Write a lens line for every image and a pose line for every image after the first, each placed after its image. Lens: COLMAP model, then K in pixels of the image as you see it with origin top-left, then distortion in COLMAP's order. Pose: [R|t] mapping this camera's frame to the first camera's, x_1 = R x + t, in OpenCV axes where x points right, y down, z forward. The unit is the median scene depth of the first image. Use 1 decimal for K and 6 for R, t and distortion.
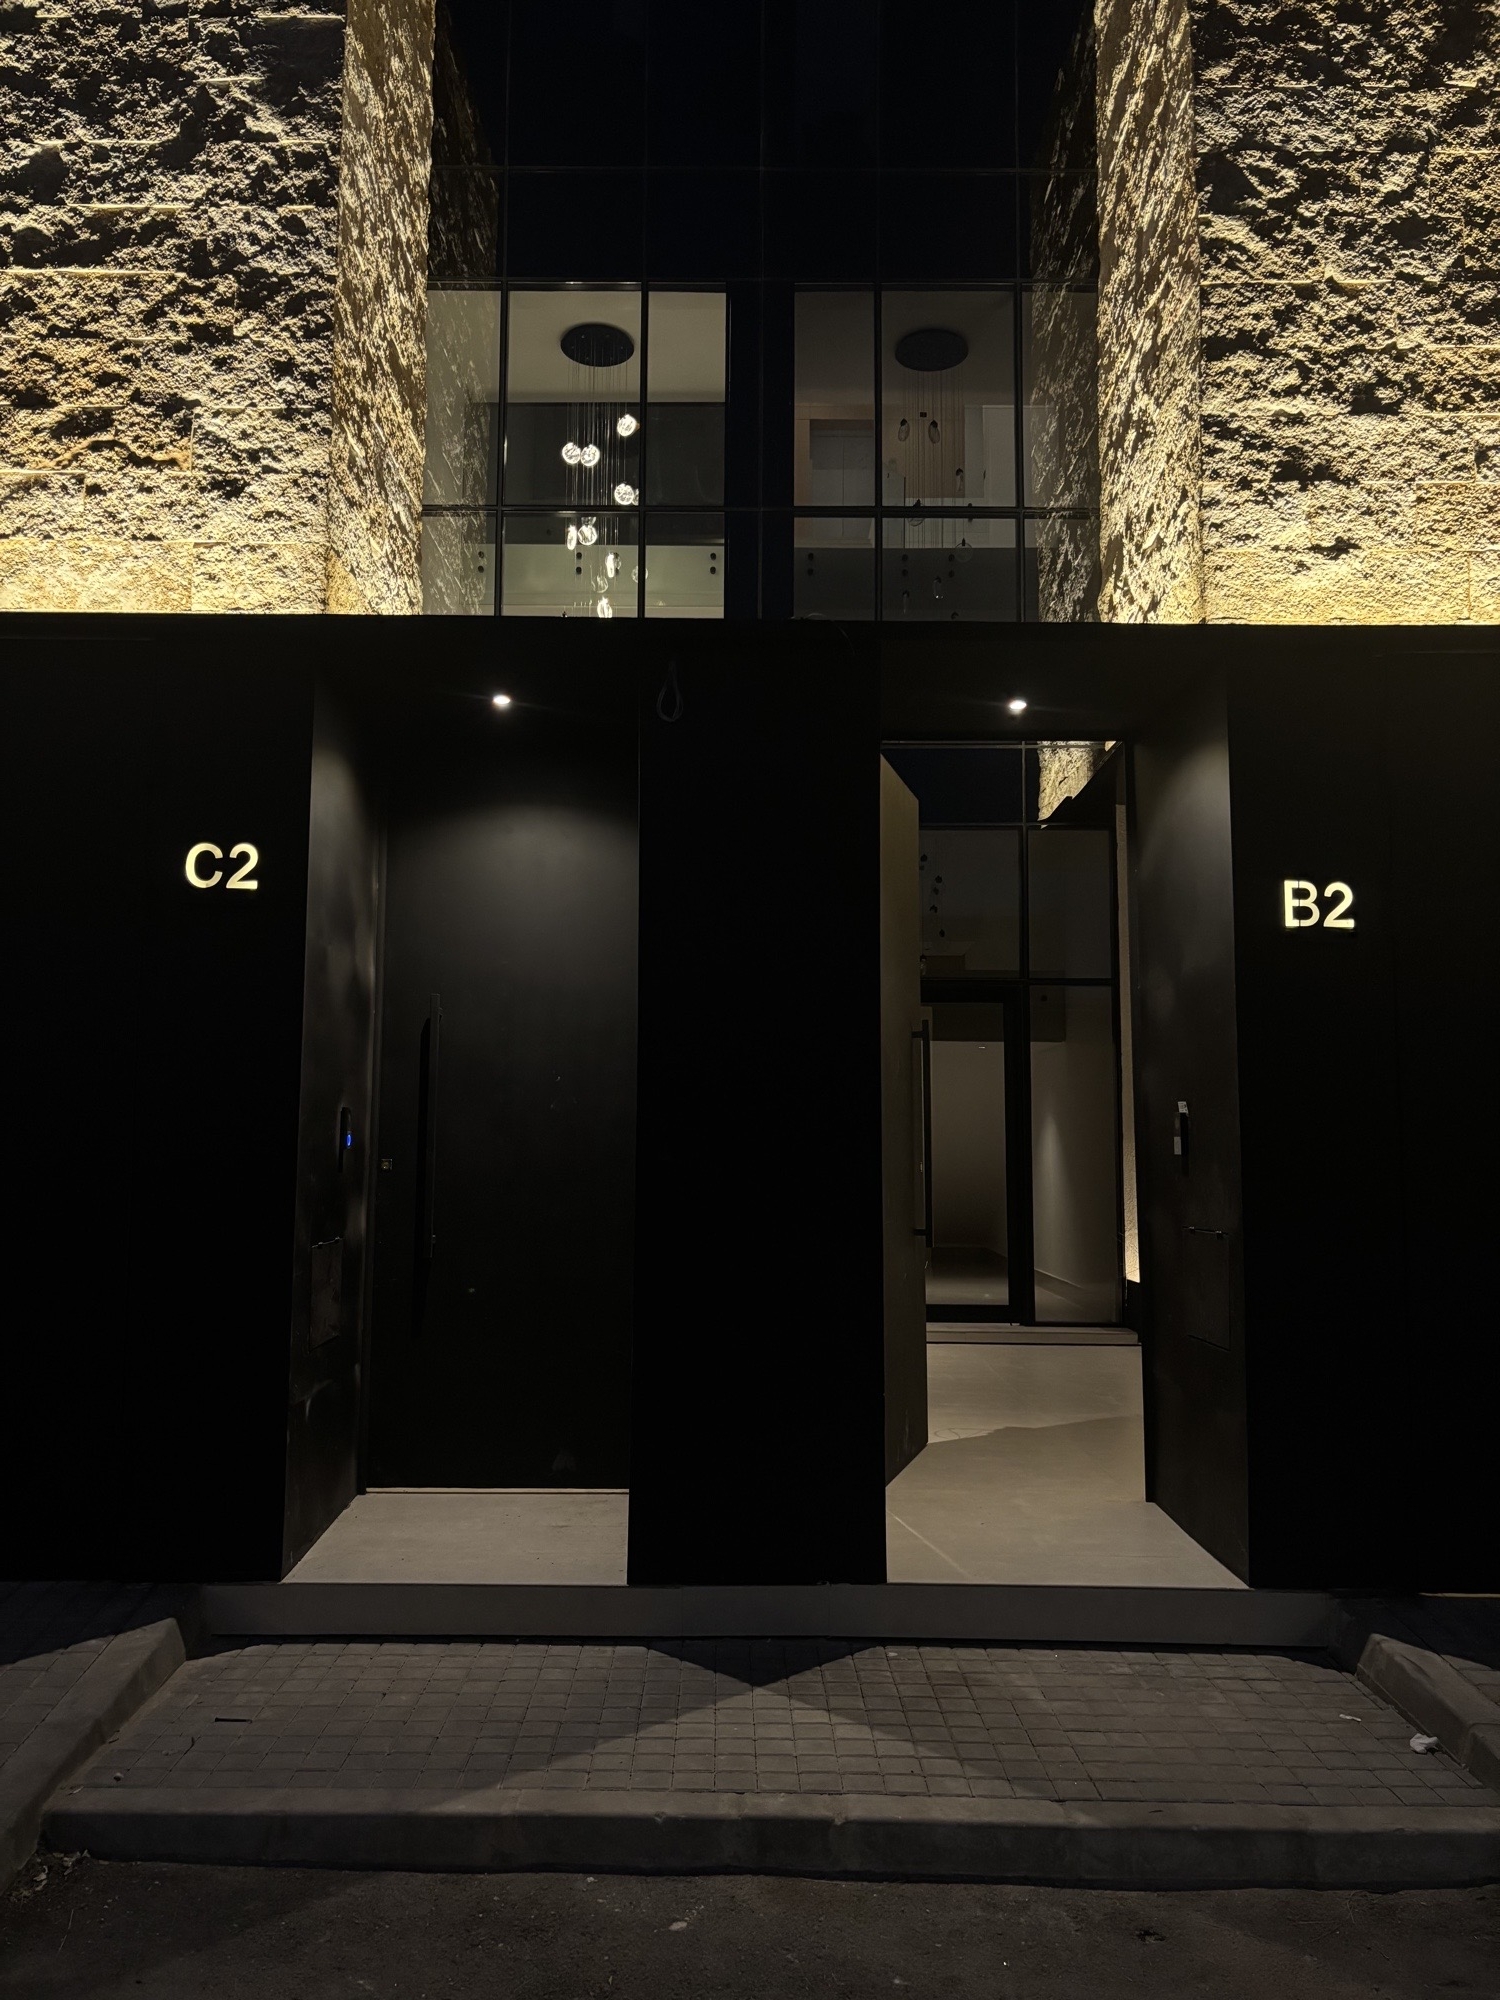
lens RADIAL K [[1547.4, 0, 740.2], [0, 1547.4, 1005.4], [0, 0, 1]] dist [0.069709, -0.087998]
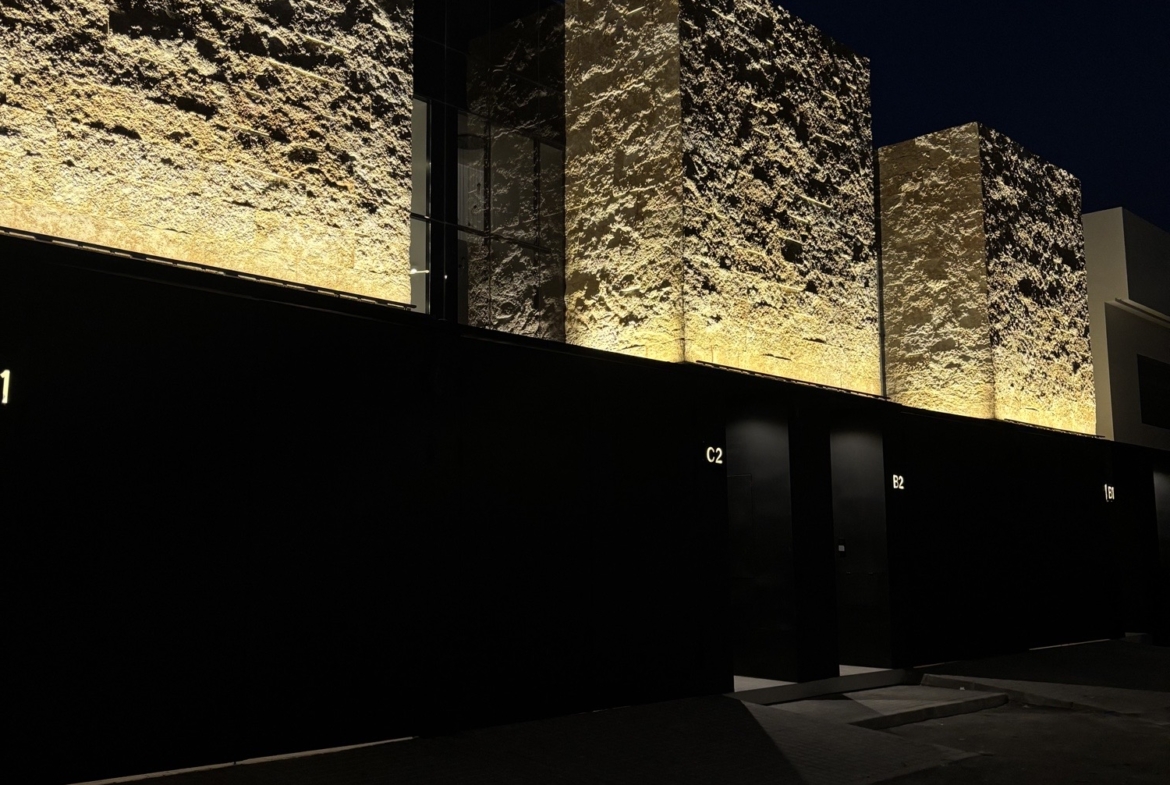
lens RADIAL K [[1180.2, 0, 559.7], [0, 1180.2, 430.6], [0, 0, 1]] dist [-0.004217, 0.000000]
pose [[0.694966, 0.067745, 0.715844, -1.176129], [-0.064949, 0.997396, -0.031336, -0.025810], [-0.716103, -0.024716, 0.697557, -0.187899]]
